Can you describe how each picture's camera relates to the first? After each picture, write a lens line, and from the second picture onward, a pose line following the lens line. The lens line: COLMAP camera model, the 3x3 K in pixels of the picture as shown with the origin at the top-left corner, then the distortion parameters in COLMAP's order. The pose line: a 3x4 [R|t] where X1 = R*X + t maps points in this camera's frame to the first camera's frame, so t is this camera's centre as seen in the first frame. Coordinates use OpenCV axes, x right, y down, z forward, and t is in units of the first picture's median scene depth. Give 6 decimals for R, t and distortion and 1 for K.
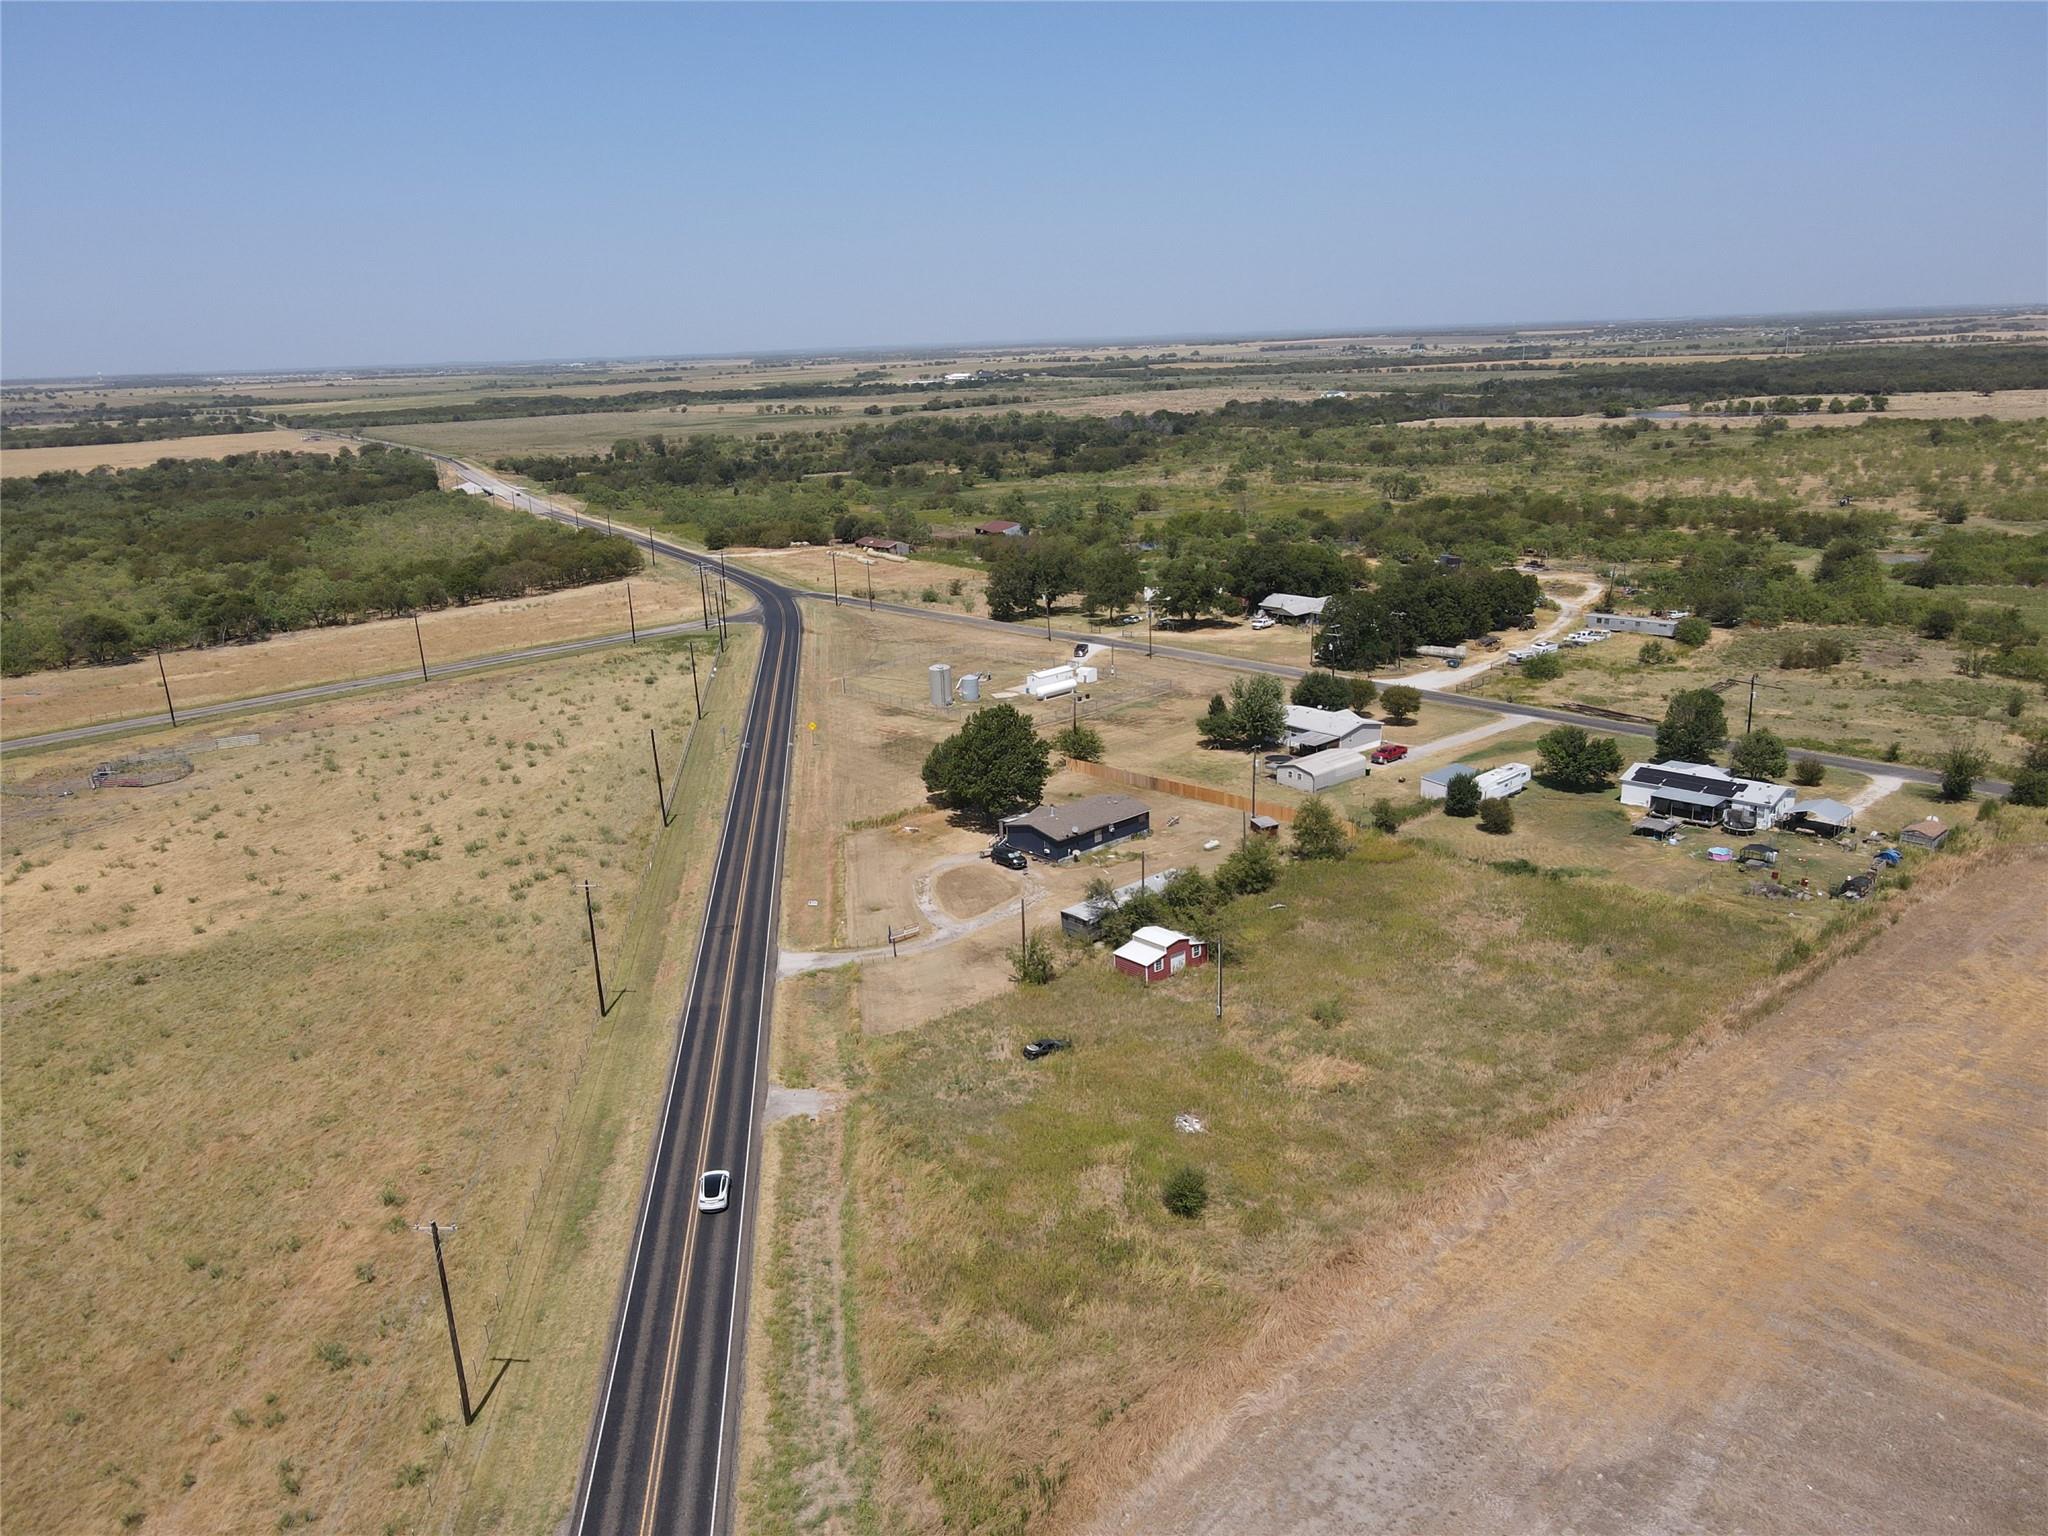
lens RADIAL K [[1518.9, 0, 1000.7], [0, 1518.9, 764.1], [0, 0, 1]] dist [0.000184, 0.029873]
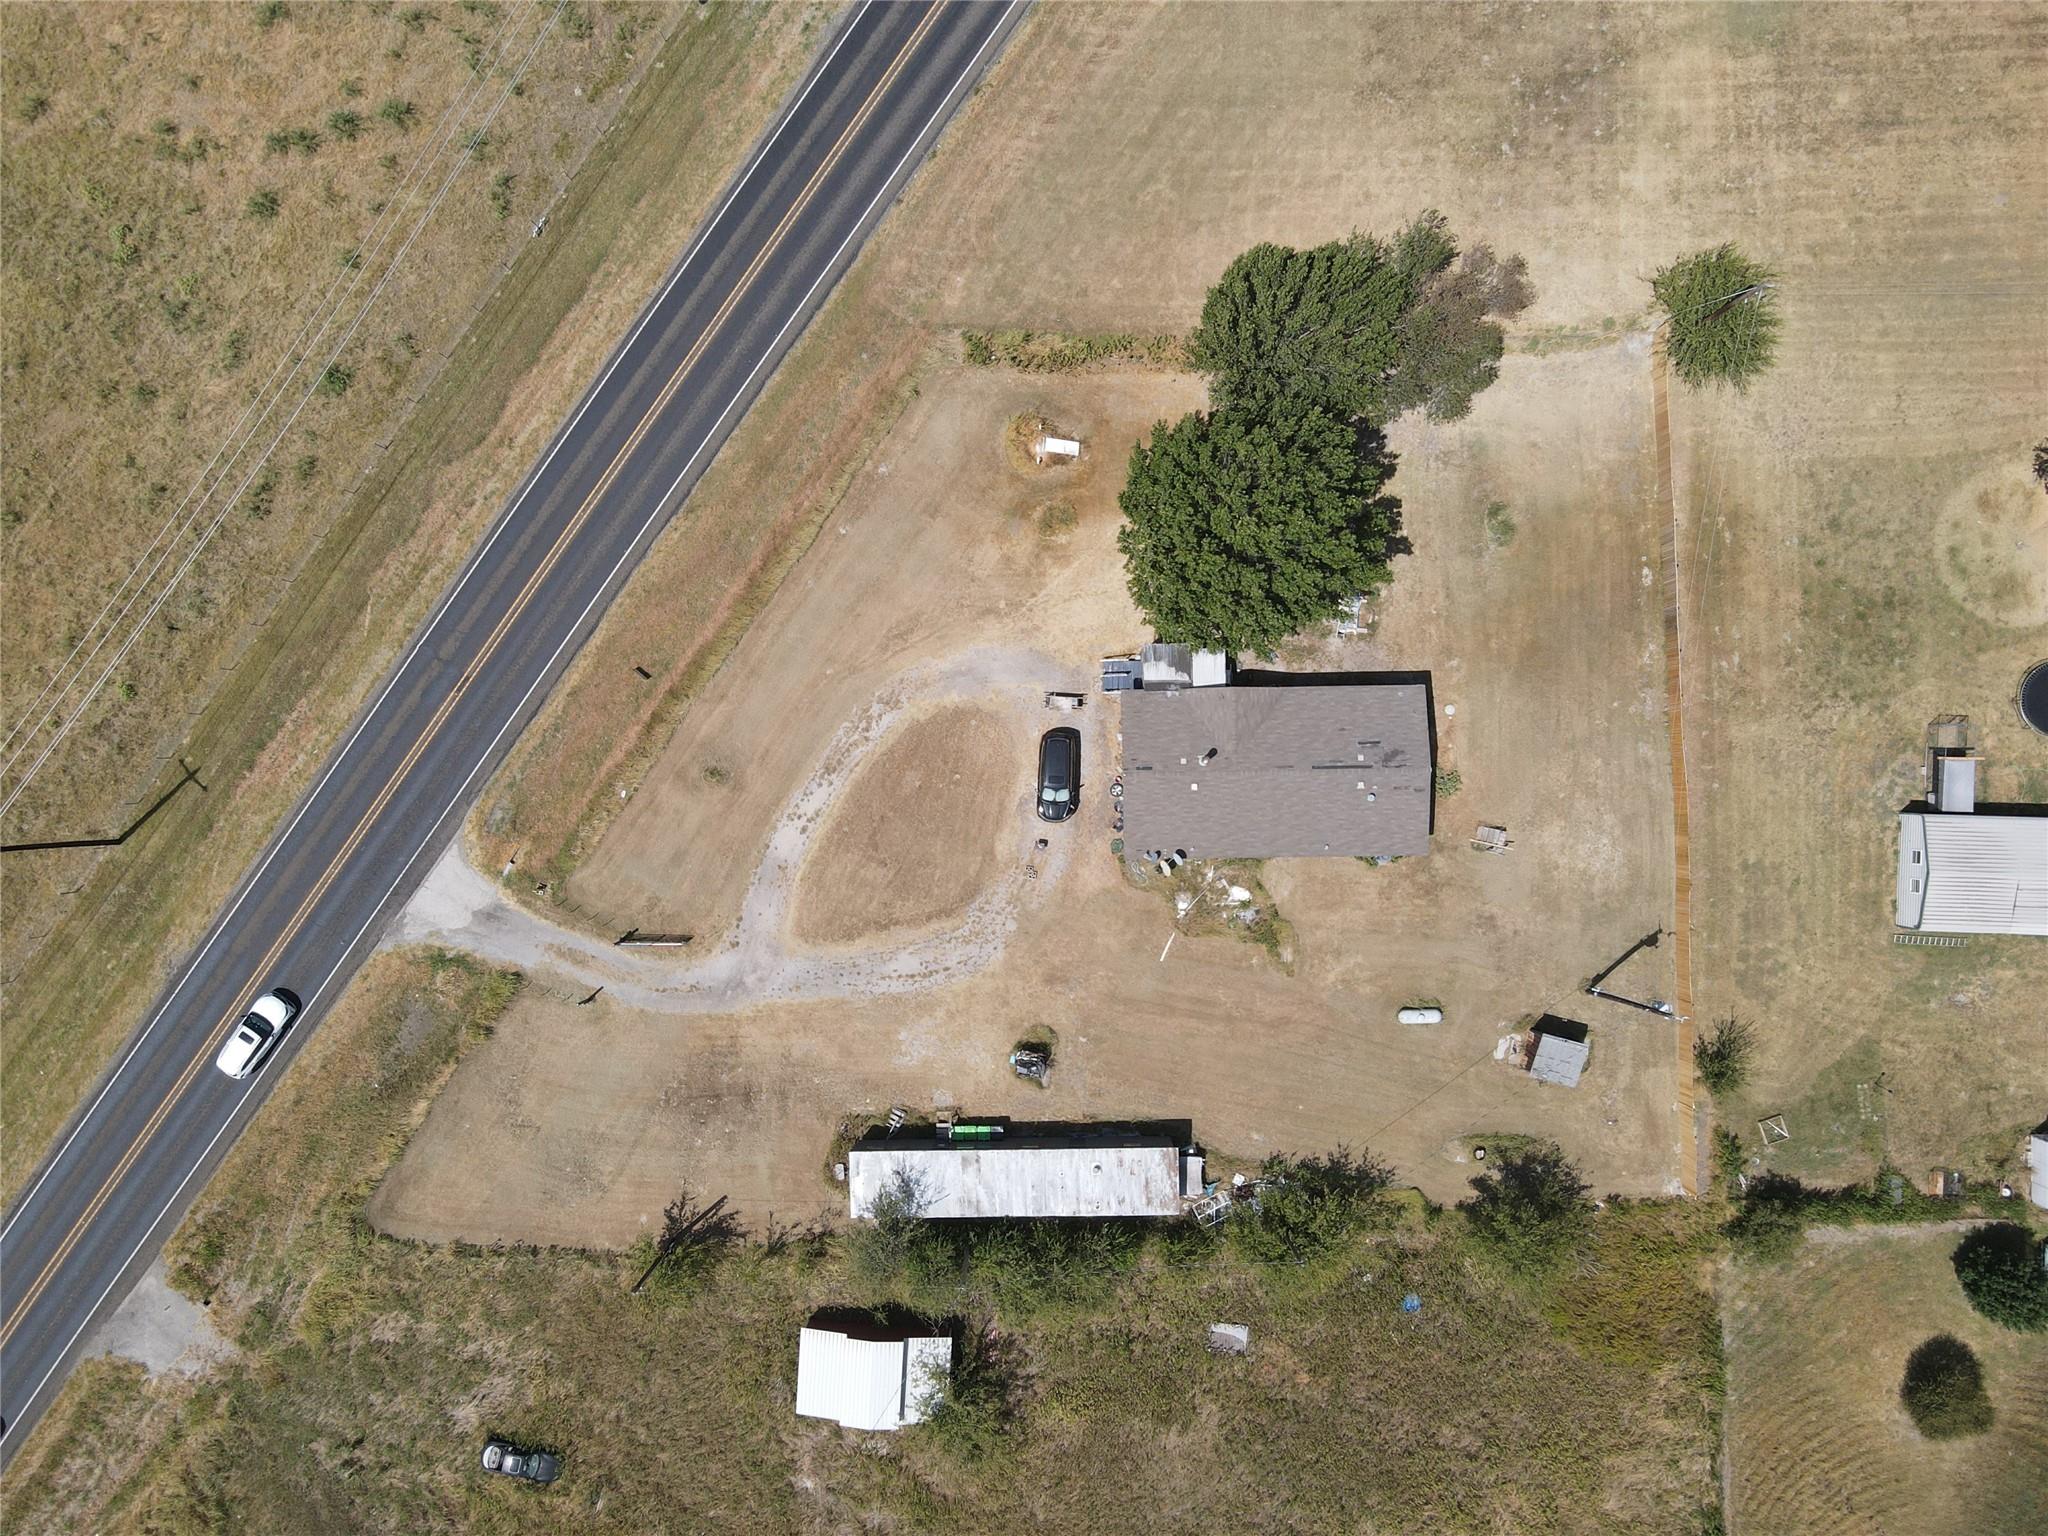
lens RADIAL K [[1518.9, 0, 1000.7], [0, 1518.9, 764.1], [0, 0, 1]] dist [0.000184, 0.029873]
pose [[0.747688, 0.663917, 0.013297, -0.015489], [-0.172525, 0.174879, 0.969357, -0.372968], [0.641247, -0.727071, 0.245297, 0.810011]]
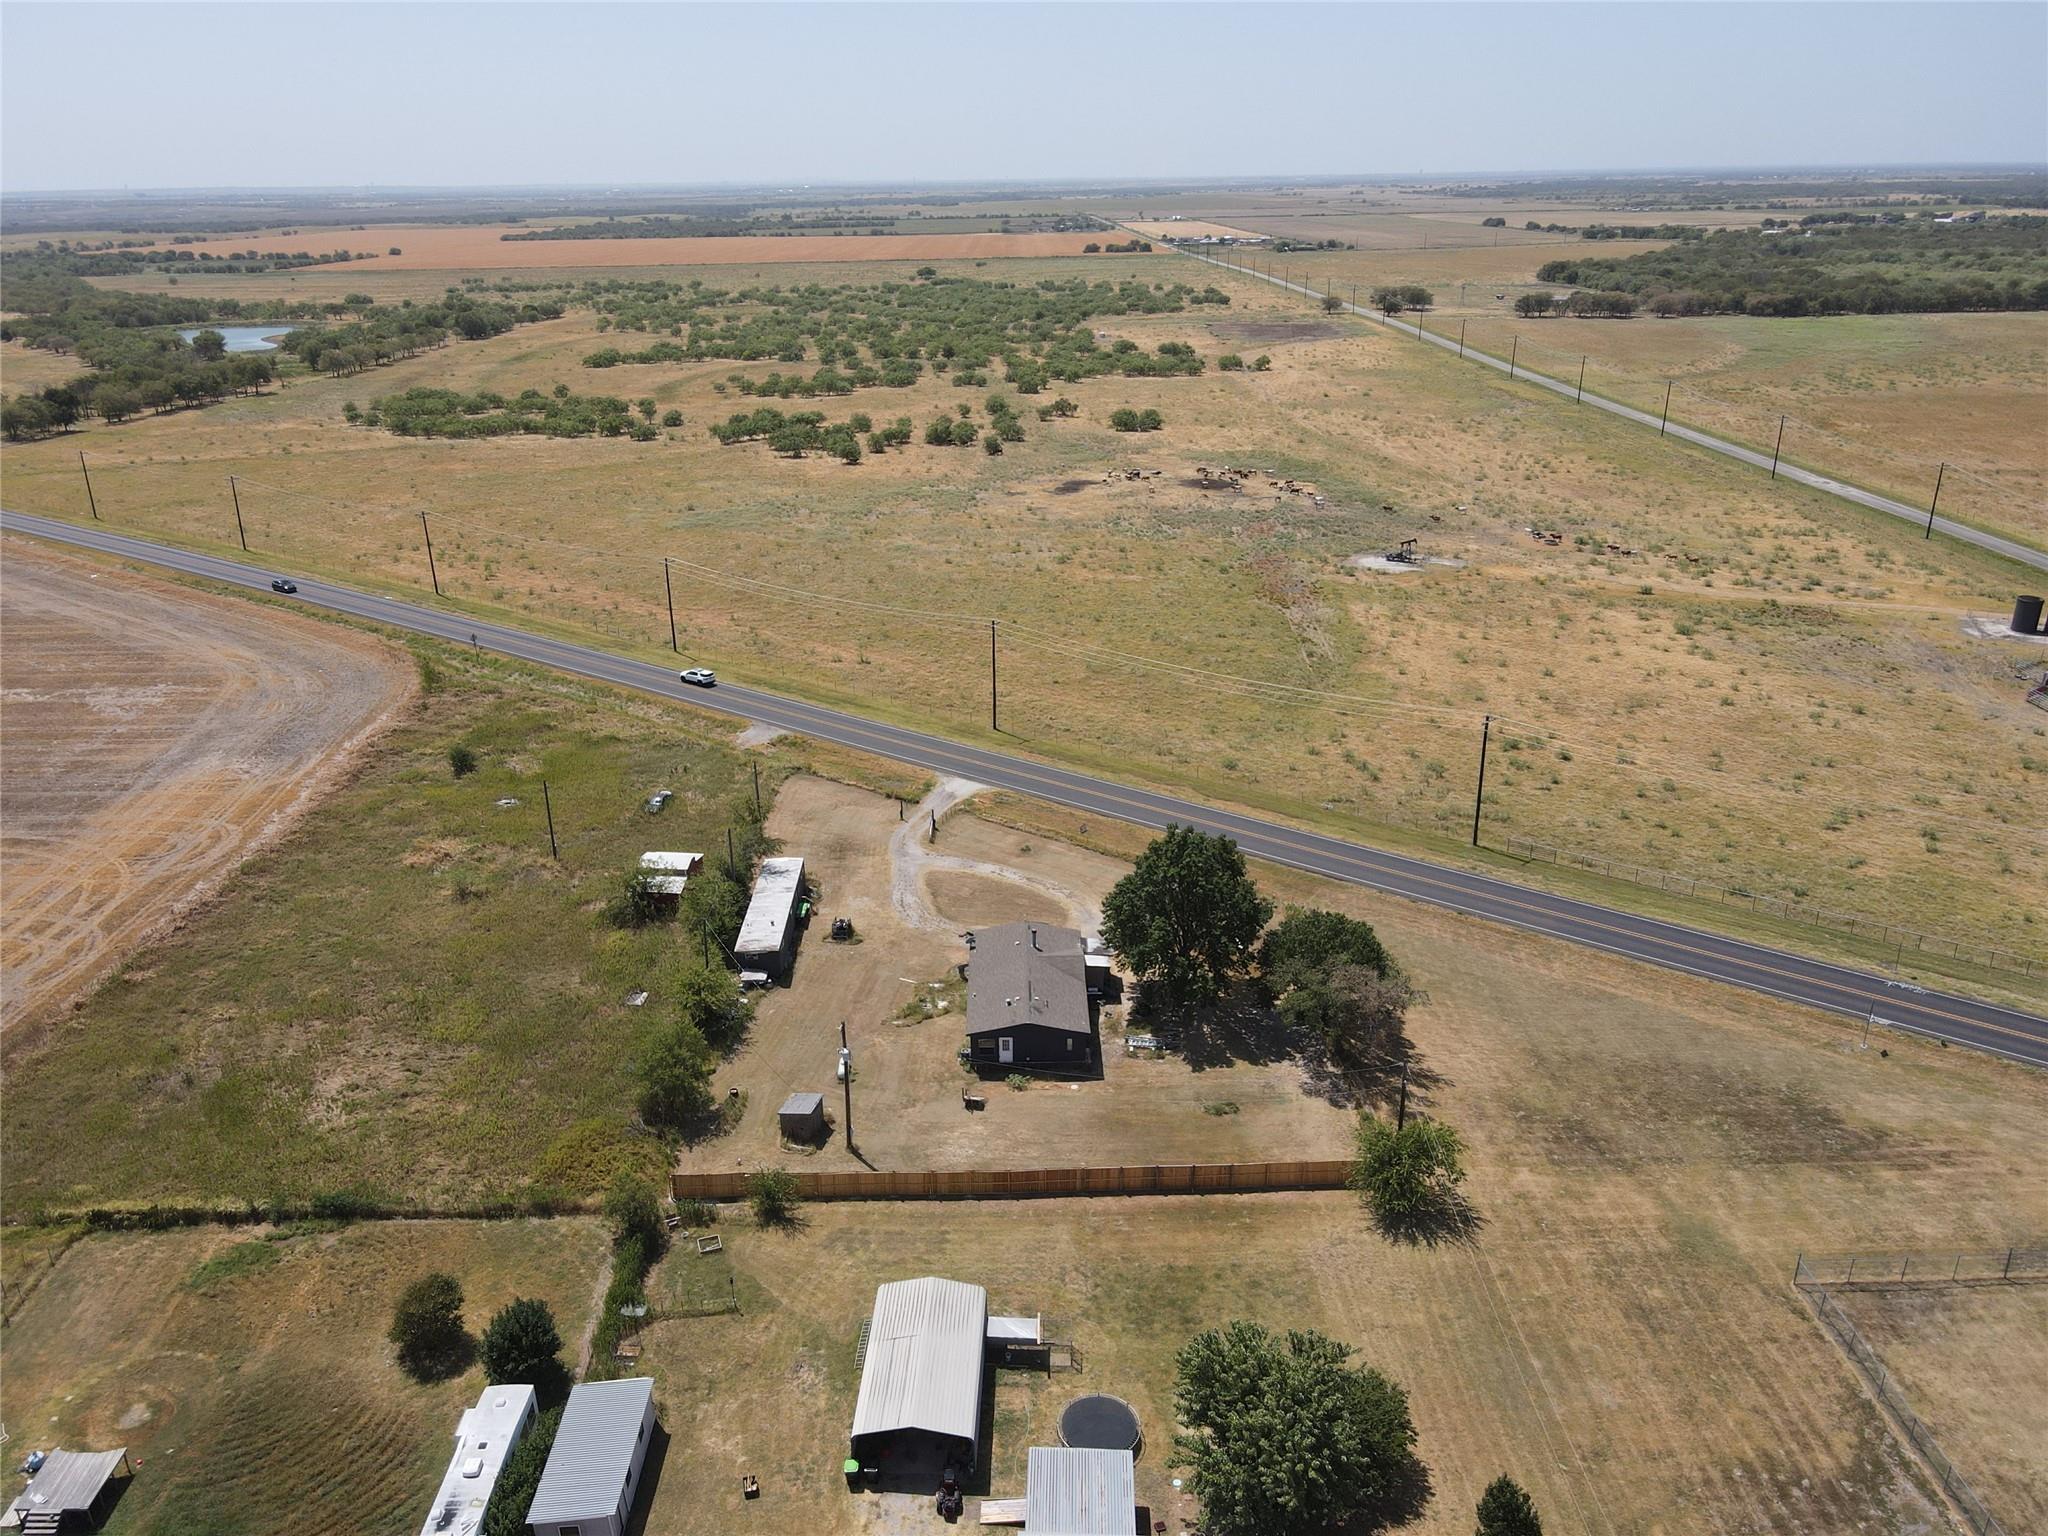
lens RADIAL K [[1518.9, 0, 1000.7], [0, 1518.9, 764.1], [0, 0, 1]] dist [0.000184, 0.029873]
pose [[-0.676646, 0.311856, -0.667005, 0.447924], [-0.158108, 0.823207, 0.545281, -0.380030], [0.719133, 0.474421, -0.507713, 1.232831]]
